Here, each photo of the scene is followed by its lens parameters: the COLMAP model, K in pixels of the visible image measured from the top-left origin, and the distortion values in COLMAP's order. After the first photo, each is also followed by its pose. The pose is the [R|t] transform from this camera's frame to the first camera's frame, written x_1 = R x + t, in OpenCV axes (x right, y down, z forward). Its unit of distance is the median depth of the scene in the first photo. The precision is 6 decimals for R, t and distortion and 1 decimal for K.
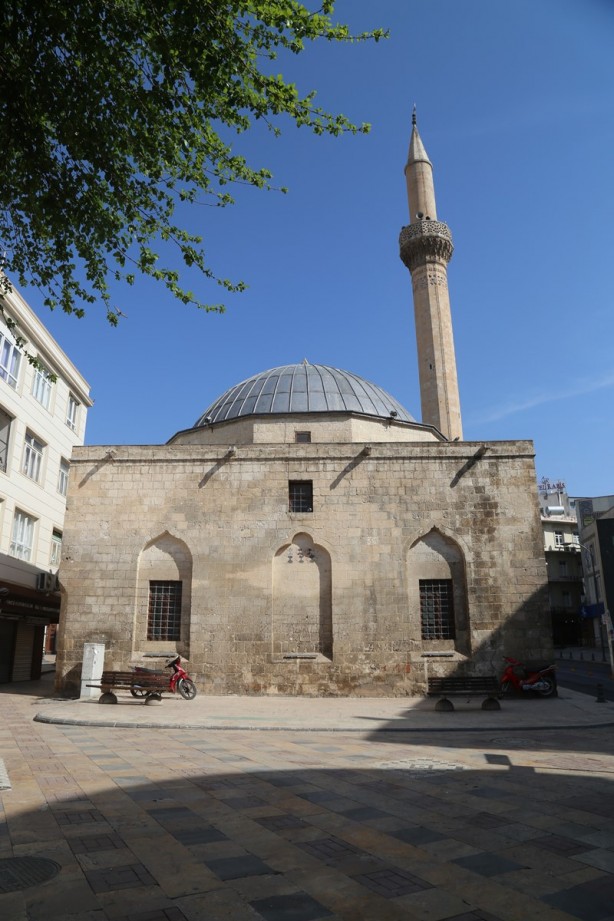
lens RADIAL K [[619.4, 0, 307.0], [0, 619.4, 460.5], [0, 0, 1]] dist [-0.134844, 0.074393]
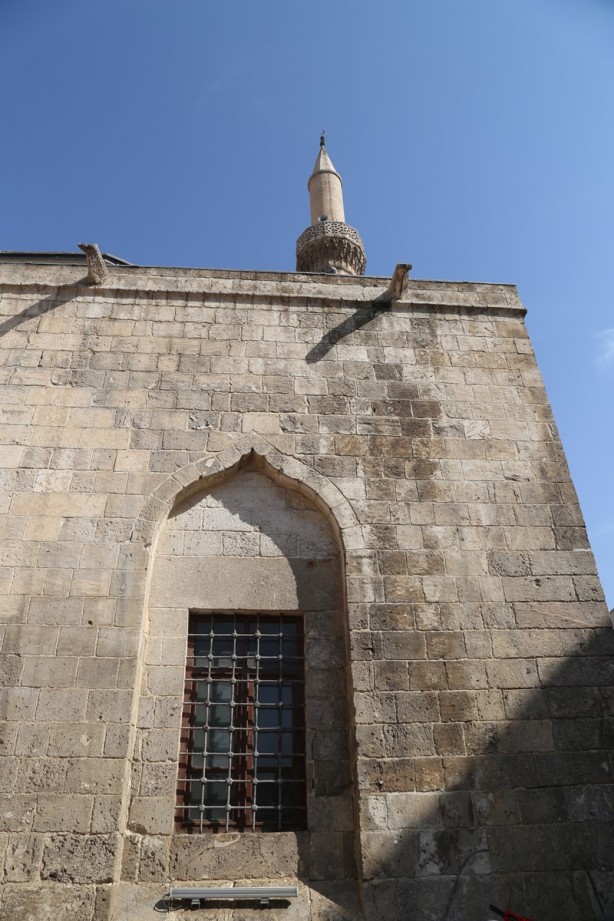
lens RADIAL K [[619.4, 0, 307.0], [0, 619.4, 460.5], [0, 0, 1]] dist [-0.134844, 0.074393]
pose [[0.993668, 0.046756, 0.102161, 0.201360], [-0.017696, 0.963074, -0.268653, 0.198622], [-0.110950, 0.265144, 0.957804, 0.676636]]
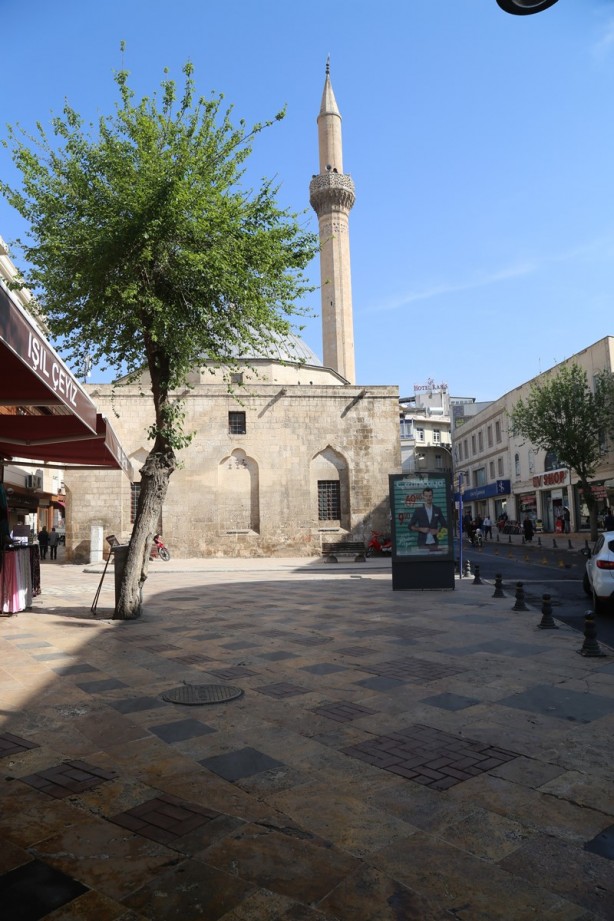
lens RADIAL K [[619.4, 0, 307.0], [0, 619.4, 460.5], [0, 0, 1]] dist [-0.134844, 0.074393]
pose [[0.986348, -0.000078, 0.164673, -0.087506], [-0.030396, 0.982731, 0.182526, -0.123425], [-0.161843, -0.185040, 0.969313, -0.429140]]
